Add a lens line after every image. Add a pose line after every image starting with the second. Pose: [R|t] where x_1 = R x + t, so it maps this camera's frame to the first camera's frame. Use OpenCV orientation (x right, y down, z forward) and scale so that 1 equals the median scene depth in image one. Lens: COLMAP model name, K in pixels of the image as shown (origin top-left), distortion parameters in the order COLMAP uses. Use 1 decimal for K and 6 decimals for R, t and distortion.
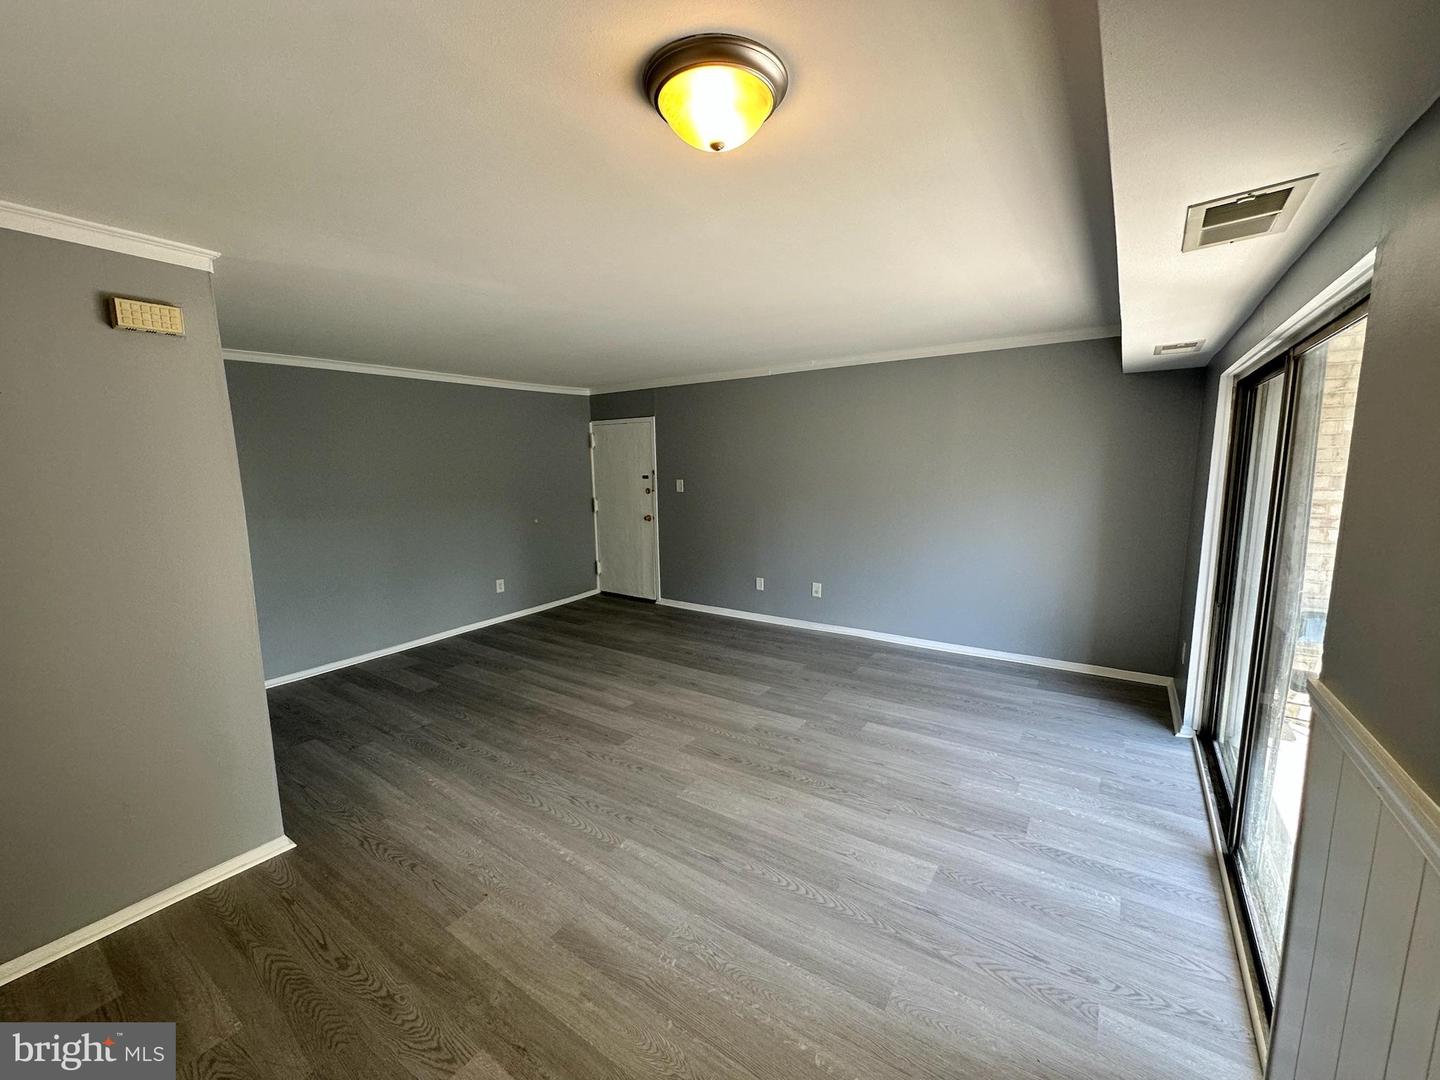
lens RADIAL K [[575.2, 0, 721.4], [0, 575.2, 536.6], [0, 0, 1]] dist [-0.004579, 0.001125]
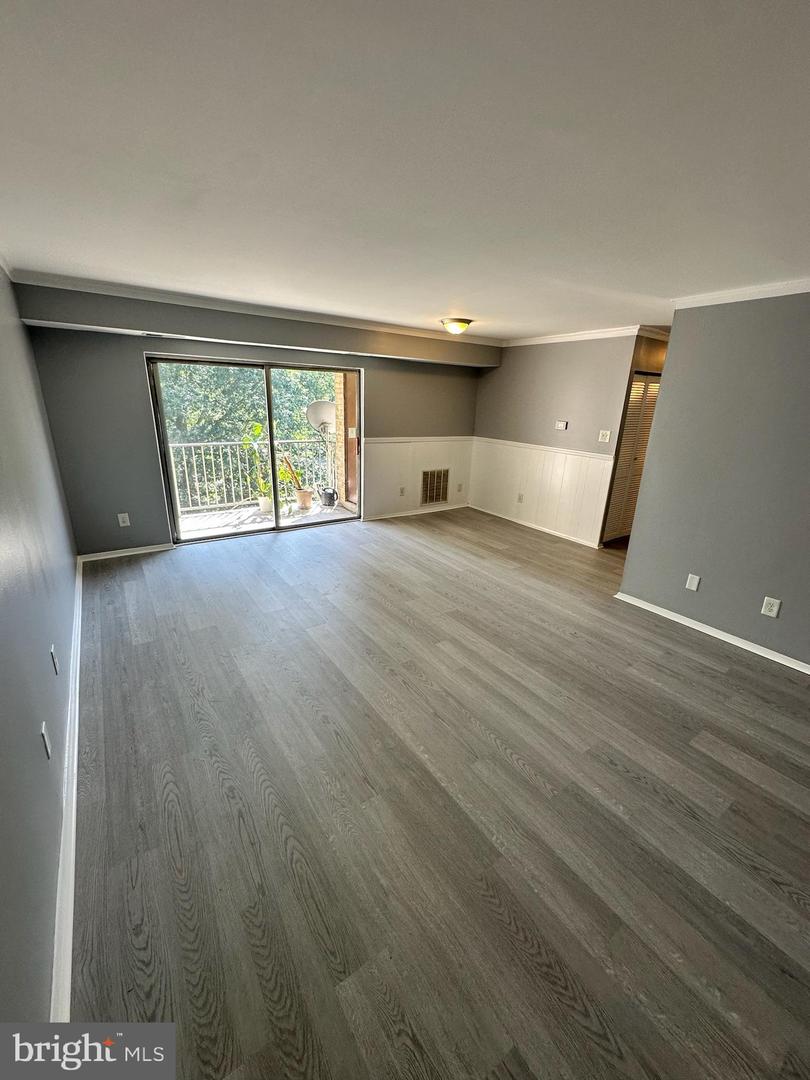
lens RADIAL K [[431.4, 0, 405.1], [0, 431.4, 539.6], [0, 0, 1]] dist [-0.004579, 0.001125]
pose [[-0.932290, -0.123262, 0.340061, -0.350679], [0.033909, 0.906221, 0.421441, -0.223199], [-0.360119, 0.404437, -0.840682, 1.632865]]
